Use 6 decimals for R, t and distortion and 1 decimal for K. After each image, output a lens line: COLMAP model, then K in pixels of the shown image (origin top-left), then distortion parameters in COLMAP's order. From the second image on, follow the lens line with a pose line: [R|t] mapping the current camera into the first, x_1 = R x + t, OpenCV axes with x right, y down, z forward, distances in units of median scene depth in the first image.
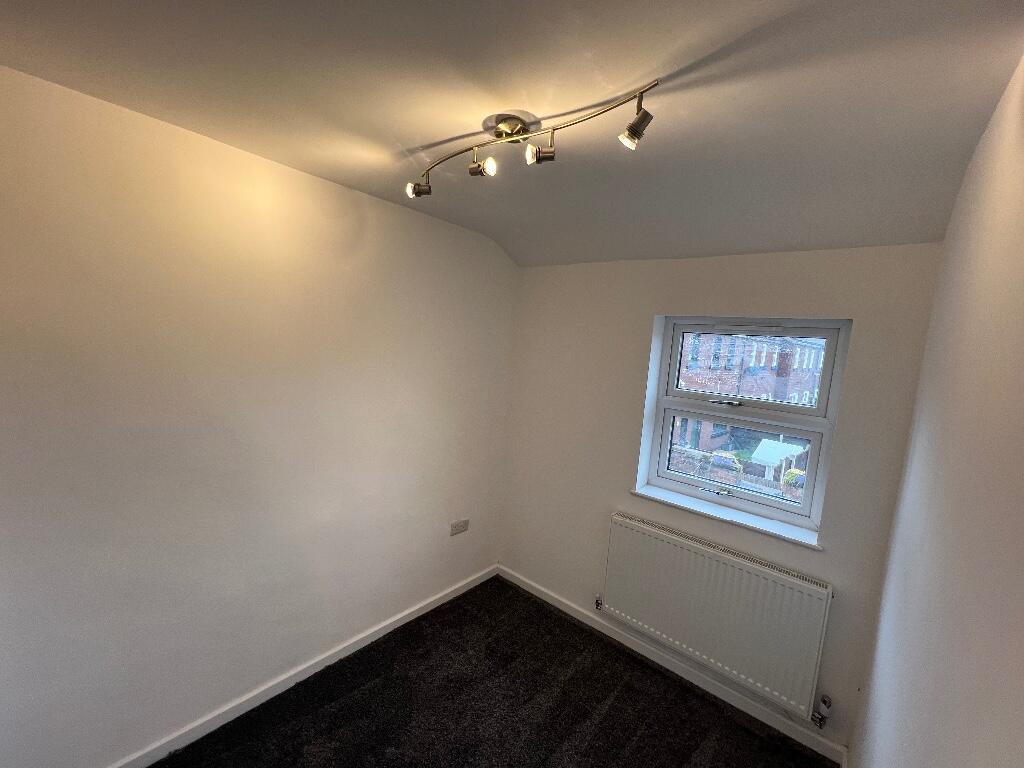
lens RADIAL K [[408.5, 0, 512.7], [0, 408.5, 388.5], [0, 0, 1]] dist [-0.001579, 0.000641]
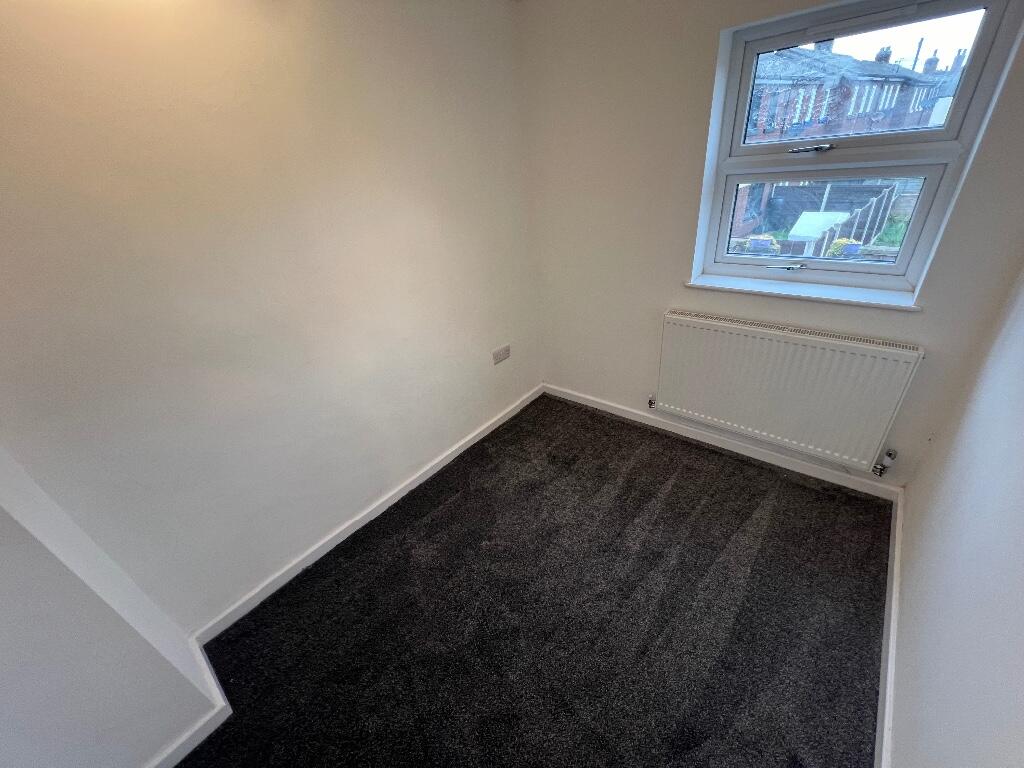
lens RADIAL K [[408.5, 0, 512.2], [0, 408.5, 390.4], [0, 0, 1]] dist [-0.001579, 0.000641]
pose [[0.984451, -0.154468, -0.083644, -0.045408], [0.175164, 0.899000, 0.401393, 0.037658], [0.013193, -0.409803, 0.912079, 0.098183]]
